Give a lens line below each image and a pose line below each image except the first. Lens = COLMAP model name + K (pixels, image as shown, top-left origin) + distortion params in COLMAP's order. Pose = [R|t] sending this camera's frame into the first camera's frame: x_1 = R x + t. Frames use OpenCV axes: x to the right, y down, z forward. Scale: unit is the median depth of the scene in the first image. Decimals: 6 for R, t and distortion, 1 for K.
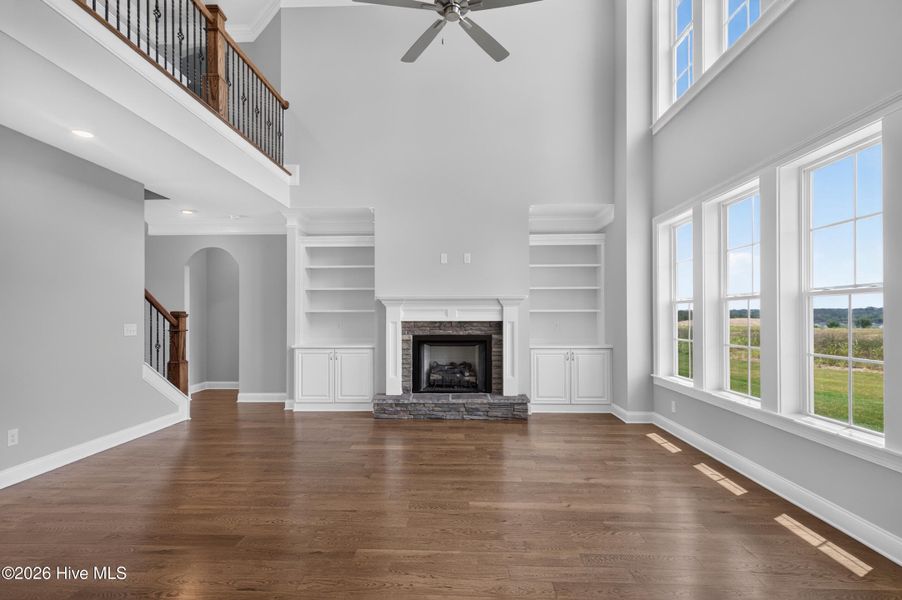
lens RADIAL K [[423.2, 0, 449.6], [0, 423.2, 315.8], [0, 0, 1]] dist [0.008588, -0.005980]
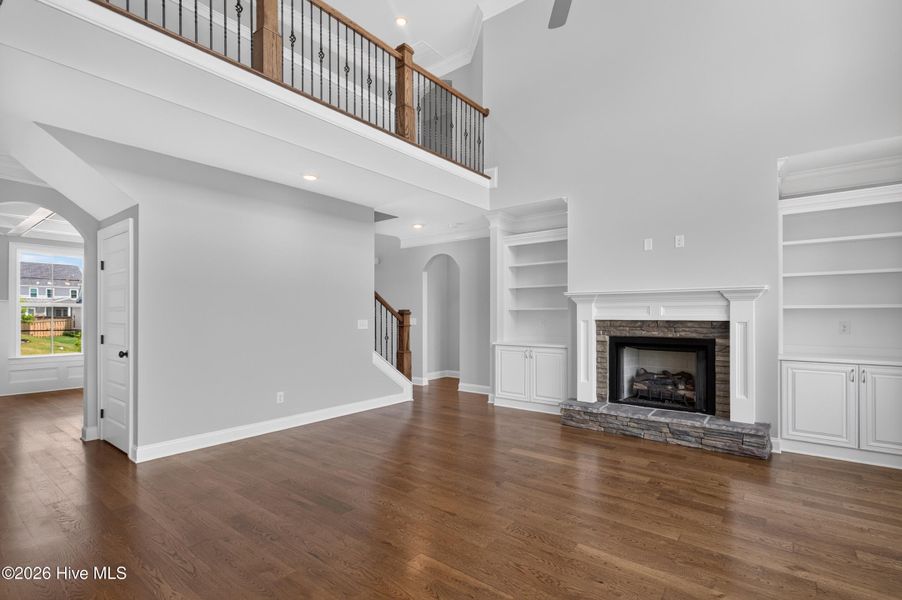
lens RADIAL K [[423.2, 0, 459.7], [0, 423.2, 313.8], [0, 0, 1]] dist [0.008588, -0.005980]
pose [[0.809791, 0.001926, -0.586715, 0.178174], [-0.002451, 0.999997, -0.000100, 0.001149], [0.586713, 0.001519, 0.809793, 0.112686]]
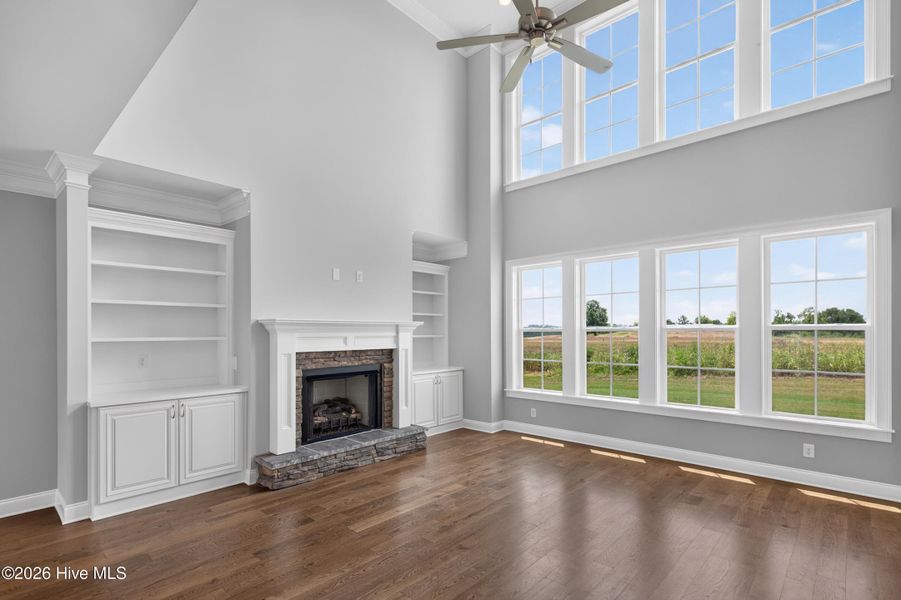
lens RADIAL K [[422.7, 0, 443.1], [0, 422.7, 337.7], [0, 0, 1]] dist [0.008588, -0.005980]
pose [[0.663657, -0.008151, 0.747993, -0.500451], [0.005798, 0.999967, 0.005753, -0.015880], [-0.748015, 0.000519, 0.663682, 0.304011]]
